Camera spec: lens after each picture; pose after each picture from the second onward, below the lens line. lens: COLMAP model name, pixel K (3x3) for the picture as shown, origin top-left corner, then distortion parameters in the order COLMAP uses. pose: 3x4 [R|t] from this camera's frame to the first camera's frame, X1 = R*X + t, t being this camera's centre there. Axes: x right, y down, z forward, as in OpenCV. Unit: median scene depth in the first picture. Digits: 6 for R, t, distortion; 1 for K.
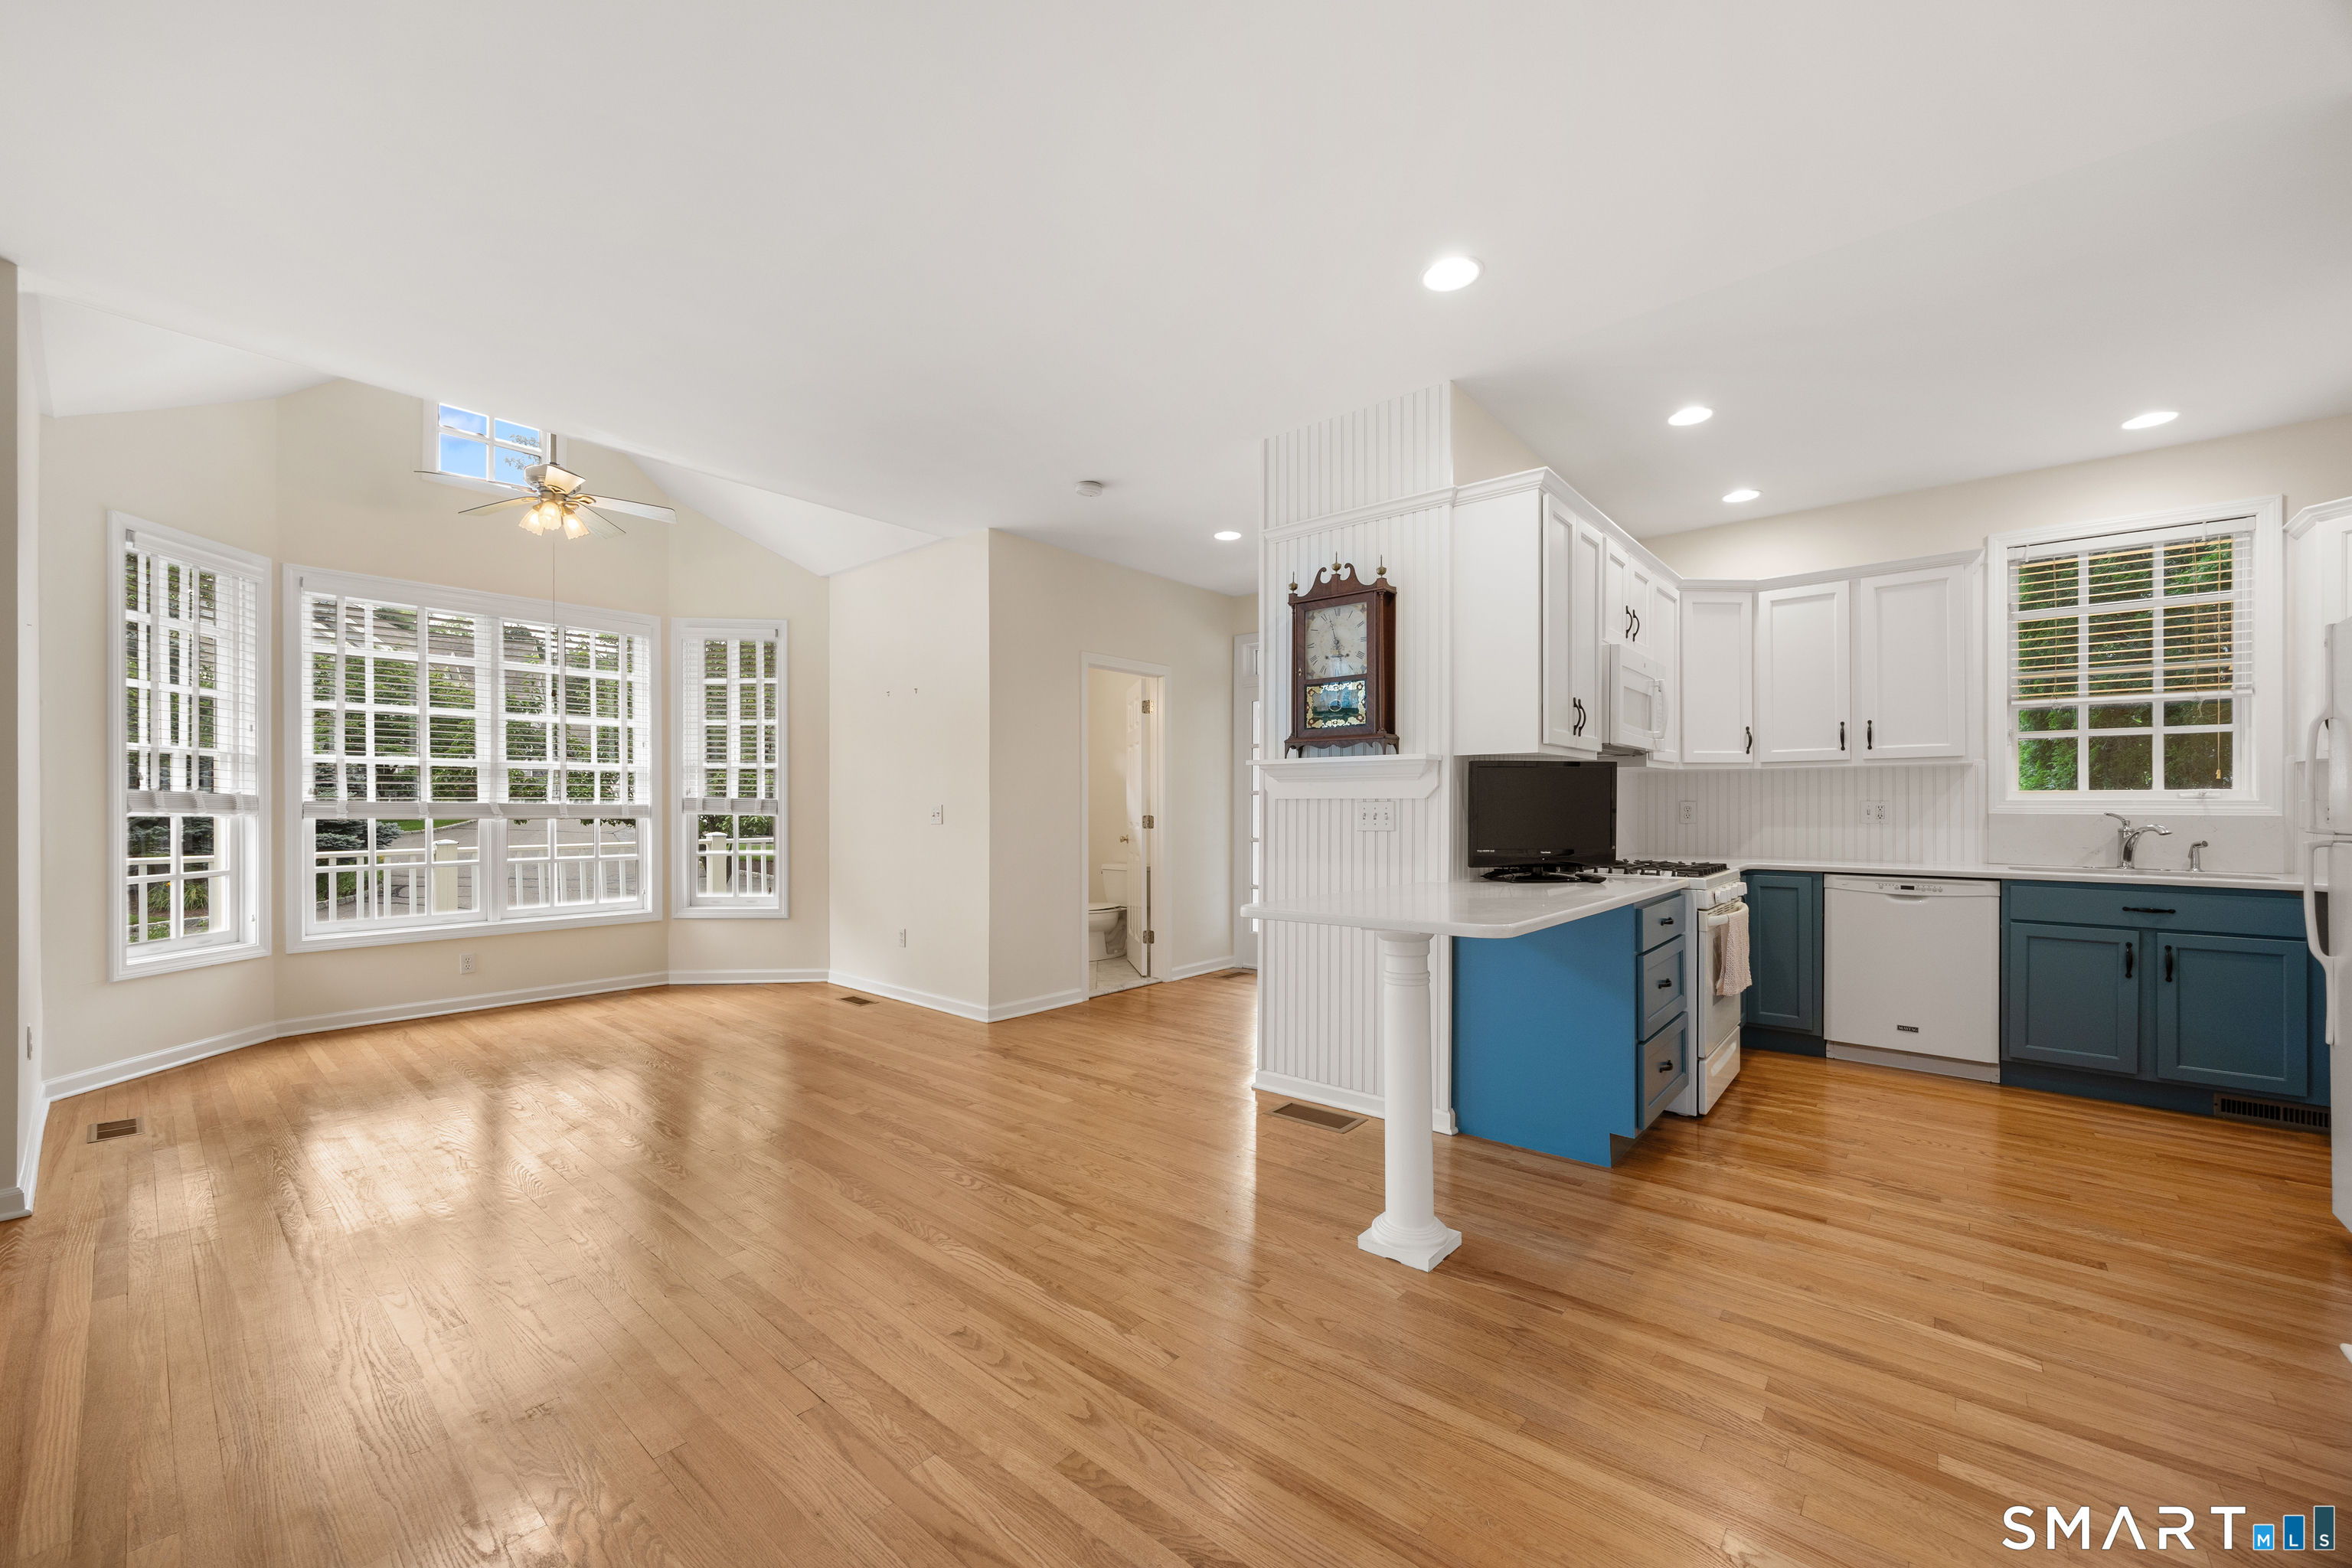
lens RADIAL K [[902.0, 0, 1174.8], [0, 902.0, 800.9], [0, 0, 1]] dist [0.002719, -0.000946]
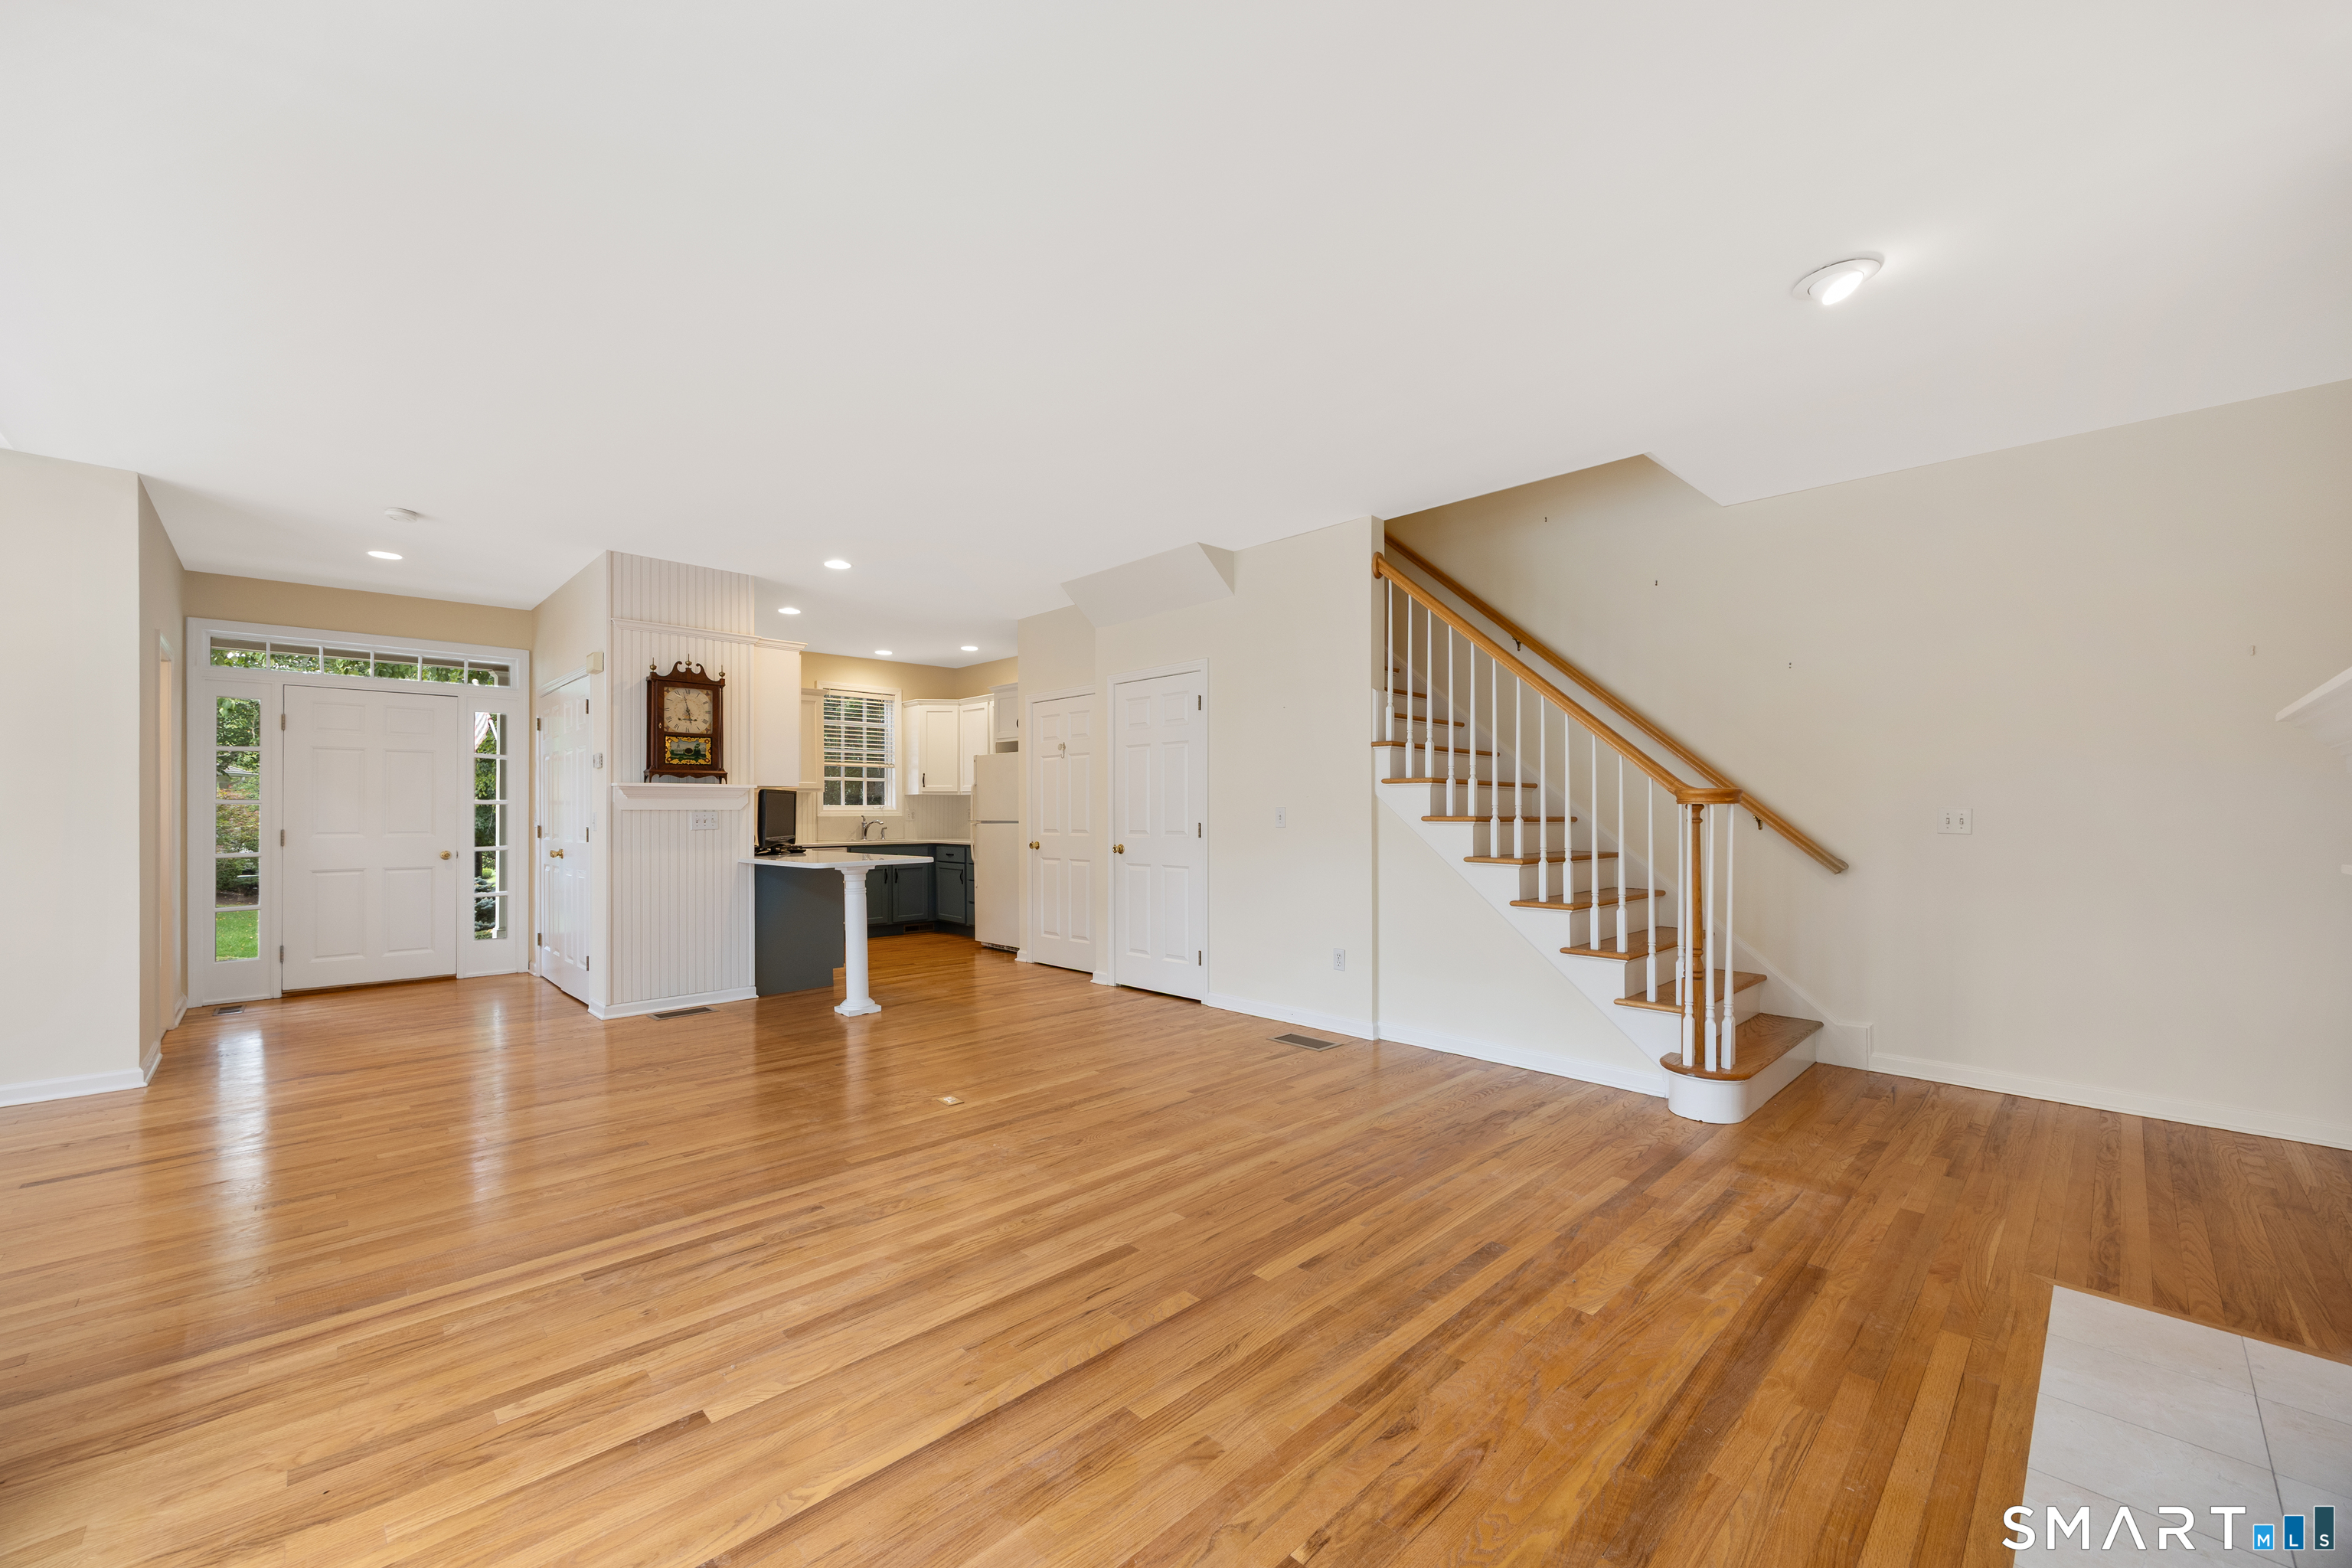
lens RADIAL K [[902.0, 0, 1164.7], [0, 902.0, 799.8], [0, 0, 1]] dist [0.002719, -0.000946]
pose [[0.103029, 0.009450, 0.994634, -1.155682], [0.000428, 0.999954, -0.009545, -0.004253], [-0.994678, 0.001409, 0.103020, 0.005898]]
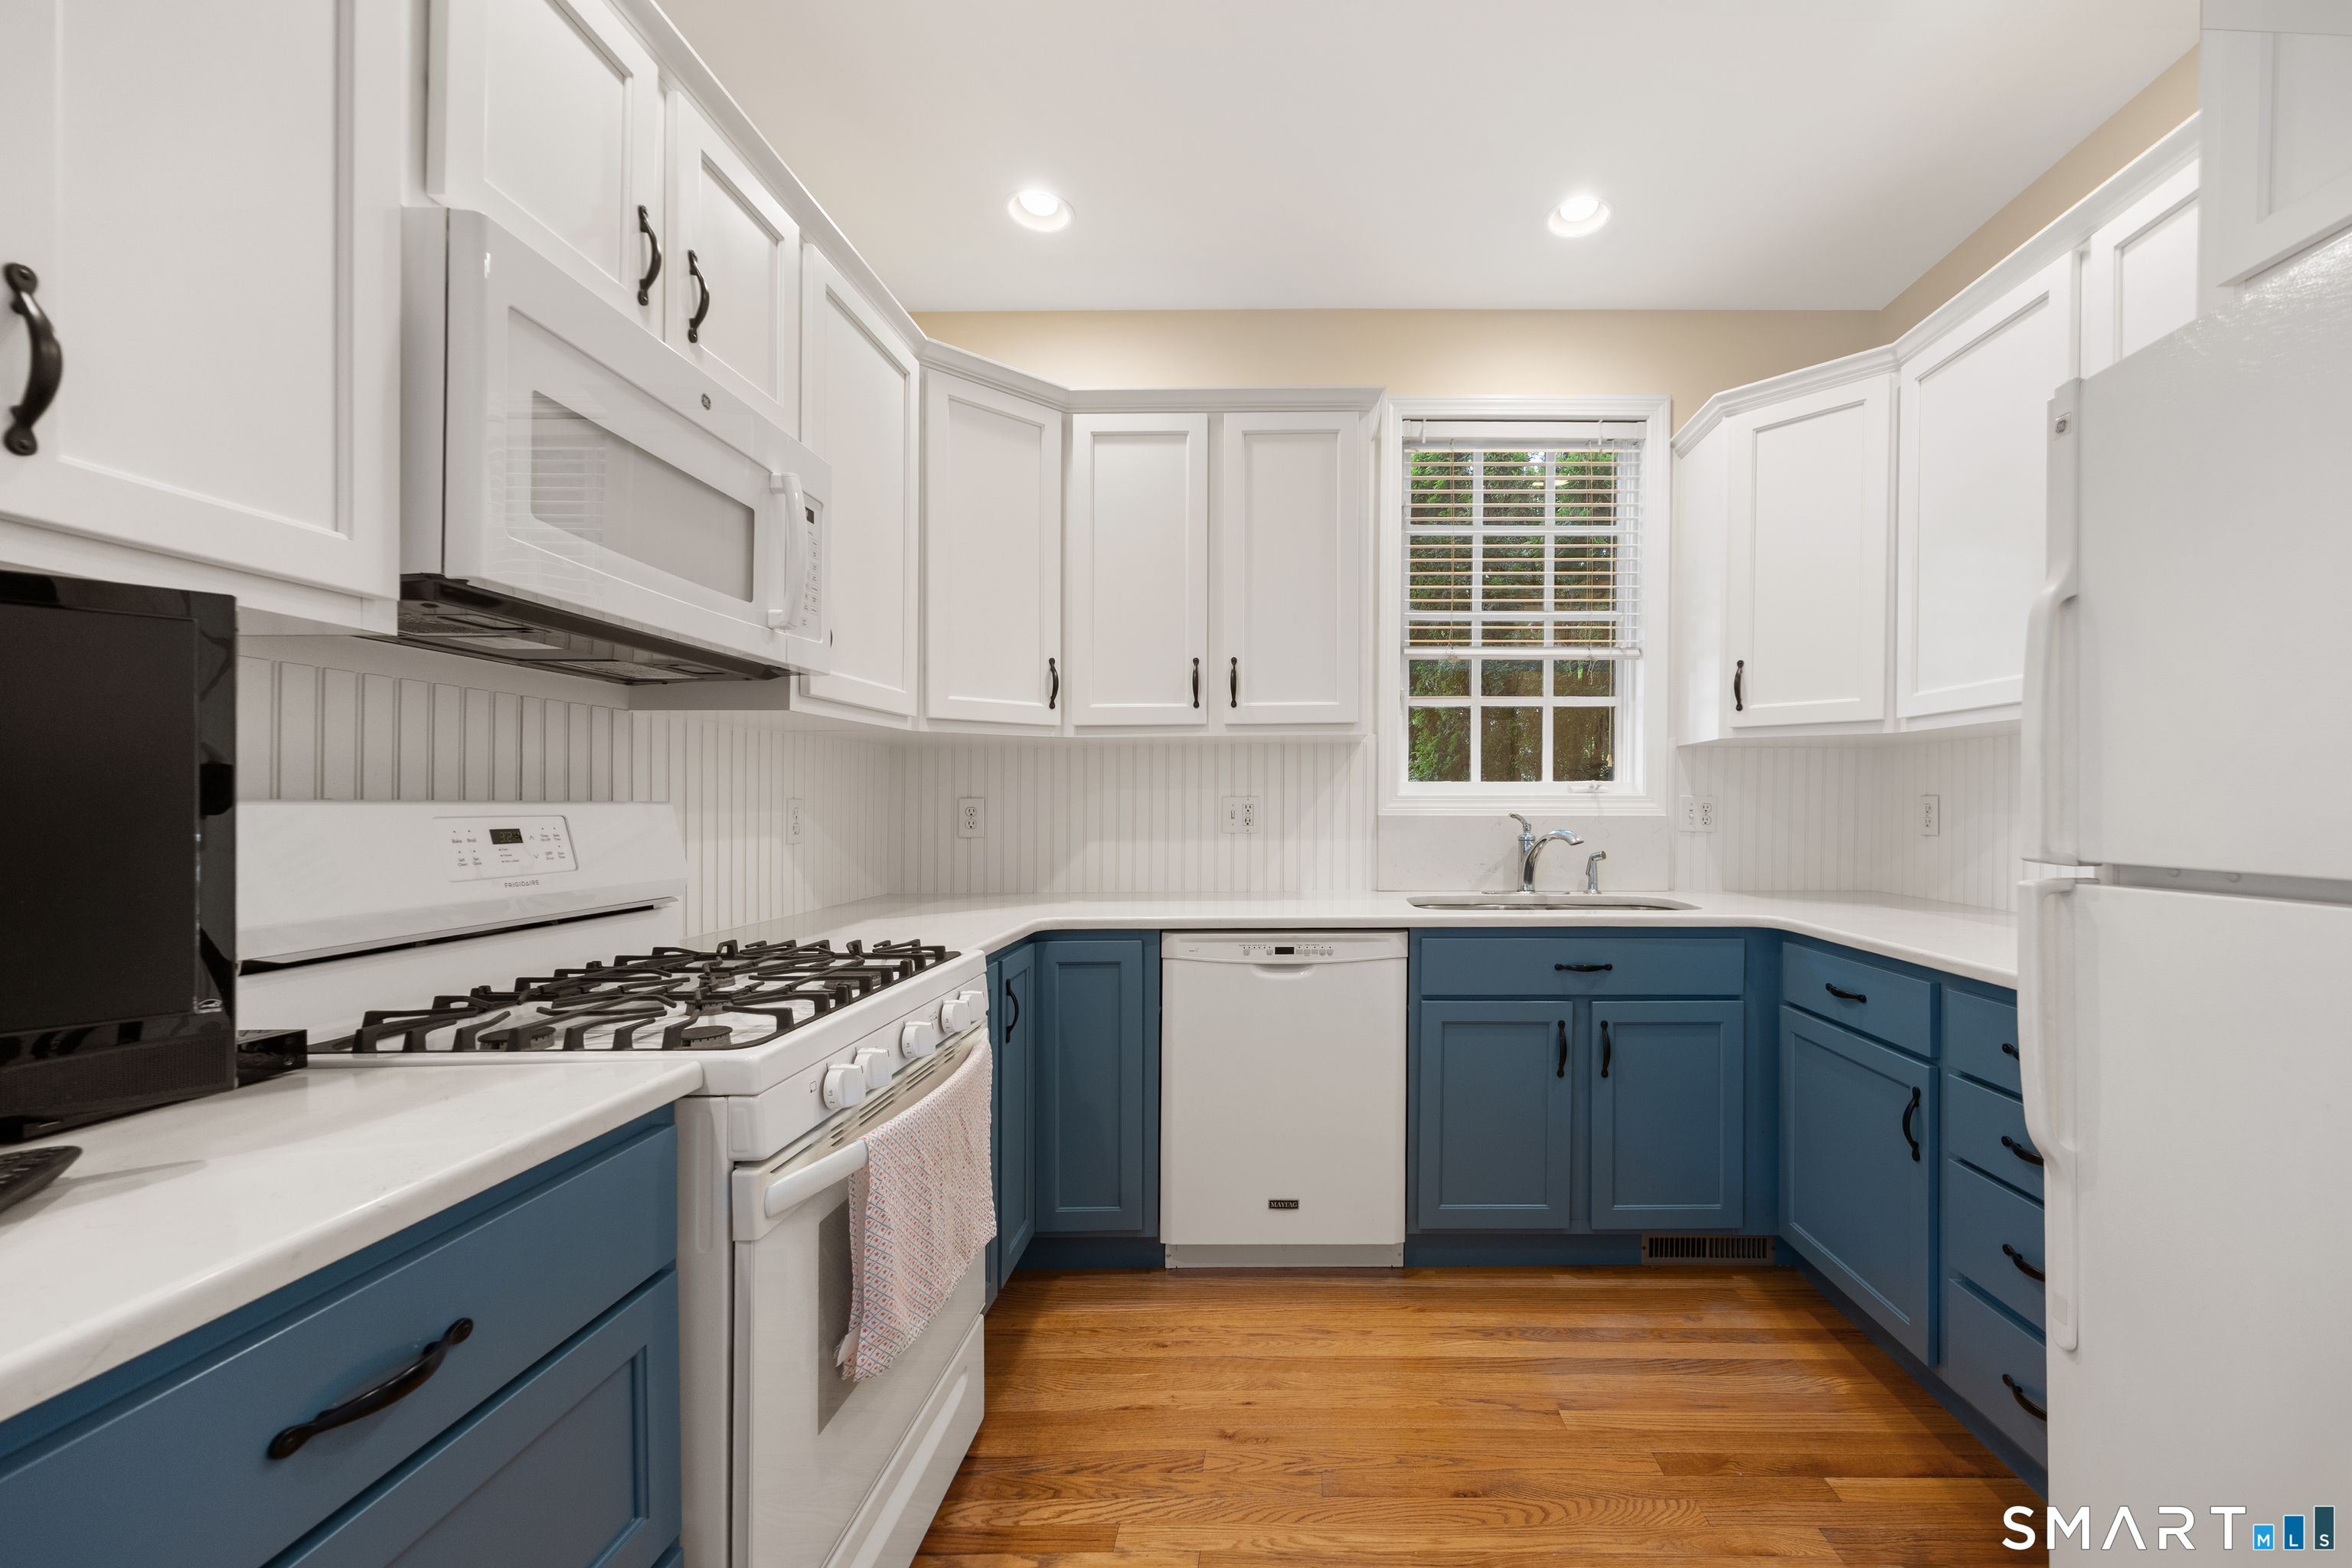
lens RADIAL K [[902.0, 0, 1243.1], [0, 902.0, 839.0], [0, 0, 1]] dist [0.002719, -0.000946]
pose [[0.797912, -0.024724, 0.602266, 0.463442], [0.000291, 0.999174, 0.040633, 0.004484], [-0.602773, -0.032246, 0.797261, 0.581975]]
